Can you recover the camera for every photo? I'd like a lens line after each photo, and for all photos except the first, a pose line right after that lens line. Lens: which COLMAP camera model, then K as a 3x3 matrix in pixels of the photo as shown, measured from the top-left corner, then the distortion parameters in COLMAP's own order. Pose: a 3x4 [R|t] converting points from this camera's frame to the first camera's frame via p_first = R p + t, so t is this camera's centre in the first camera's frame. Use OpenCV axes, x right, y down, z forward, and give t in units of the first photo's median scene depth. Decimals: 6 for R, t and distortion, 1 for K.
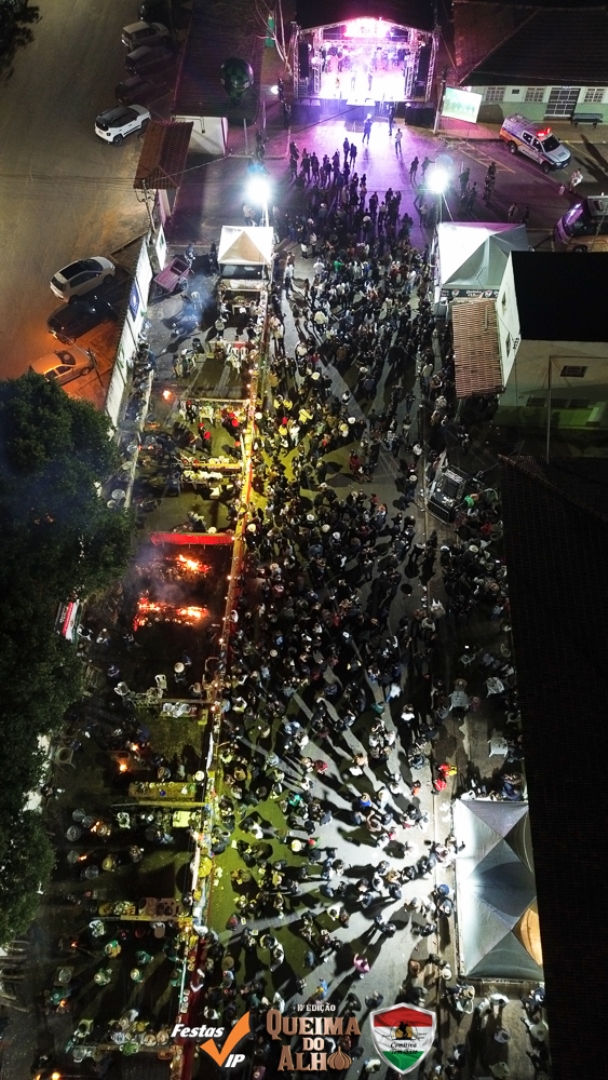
lens RADIAL K [[764.3, 0, 304.0], [0, 764.3, 540.0], [0, 0, 1]] dist [0.065184, -0.065817]
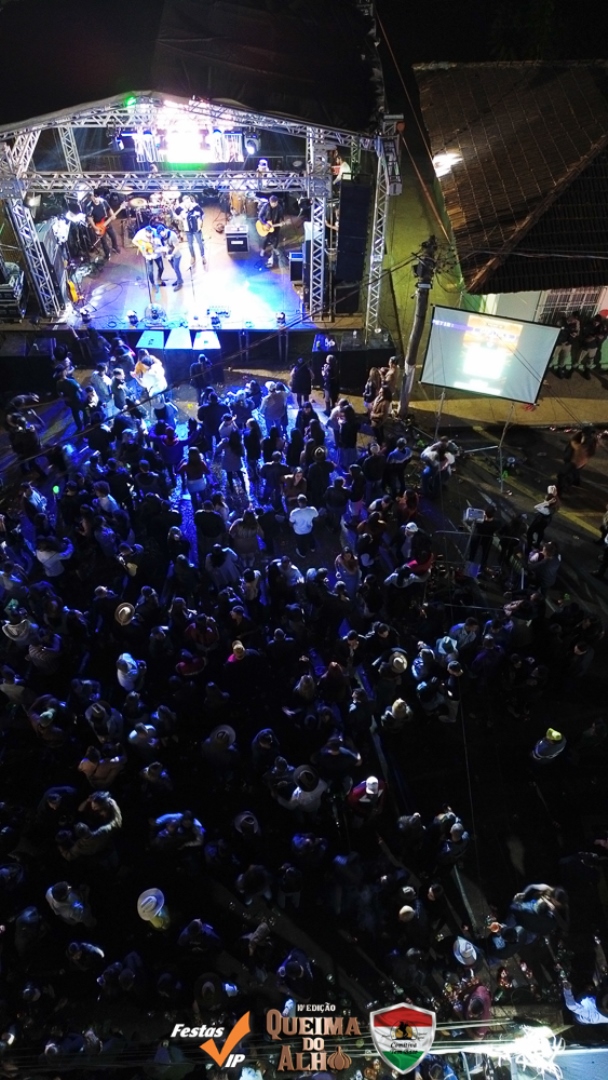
lens RADIAL K [[759.1, 0, 304.6], [0, 759.1, 540.5], [0, 0, 1]] dist [0.073210, -0.068833]
pose [[0.996210, -0.065585, 0.057139, 0.123943], [0.072022, 0.990272, -0.119059, -0.519959], [-0.048775, 0.122723, 0.991242, 0.810053]]
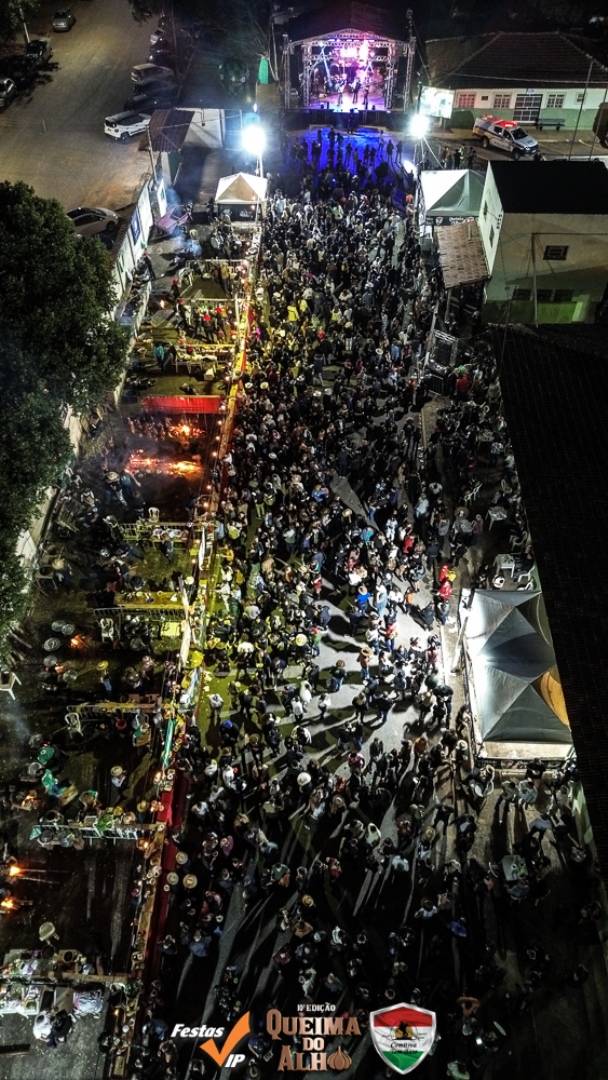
lens RADIAL K [[764.3, 0, 304.0], [0, 764.3, 540.0], [0, 0, 1]] dist [0.065184, -0.065817]
pose [[0.999903, -0.006038, 0.012568, -0.005428], [0.008474, 0.978964, -0.203857, 0.314750], [-0.011073, 0.203944, 0.978920, 0.049754]]
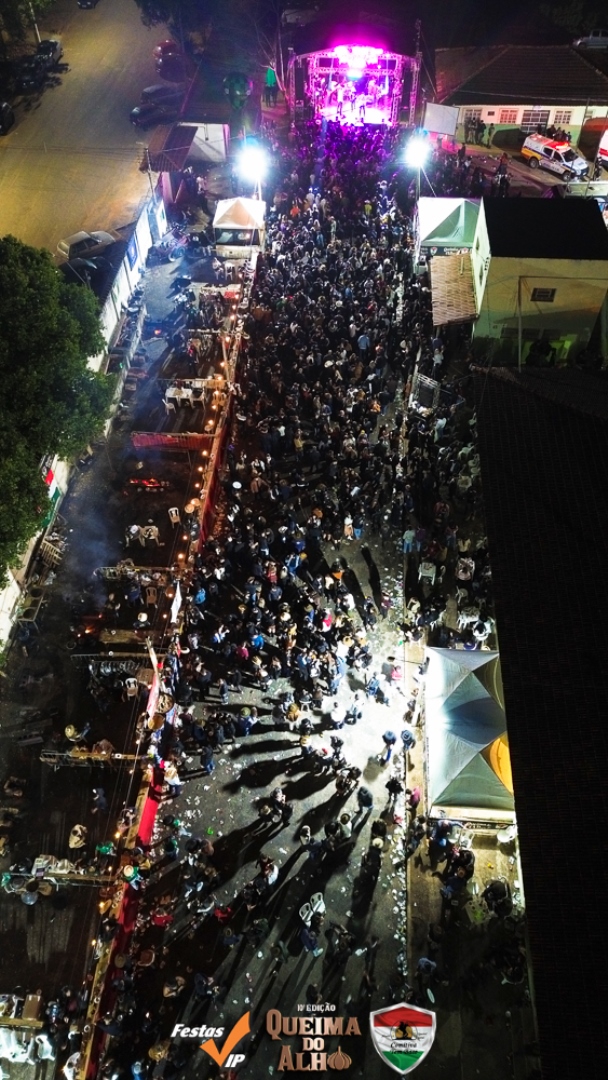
lens RADIAL K [[764.3, 0, 304.0], [0, 764.3, 540.0], [0, 0, 1]] dist [0.065184, -0.065817]
pose [[0.999764, 0.018595, -0.011230, 0.035448], [-0.020224, 0.985462, -0.168689, 0.248786], [0.007930, 0.168876, 0.985605, 0.014939]]
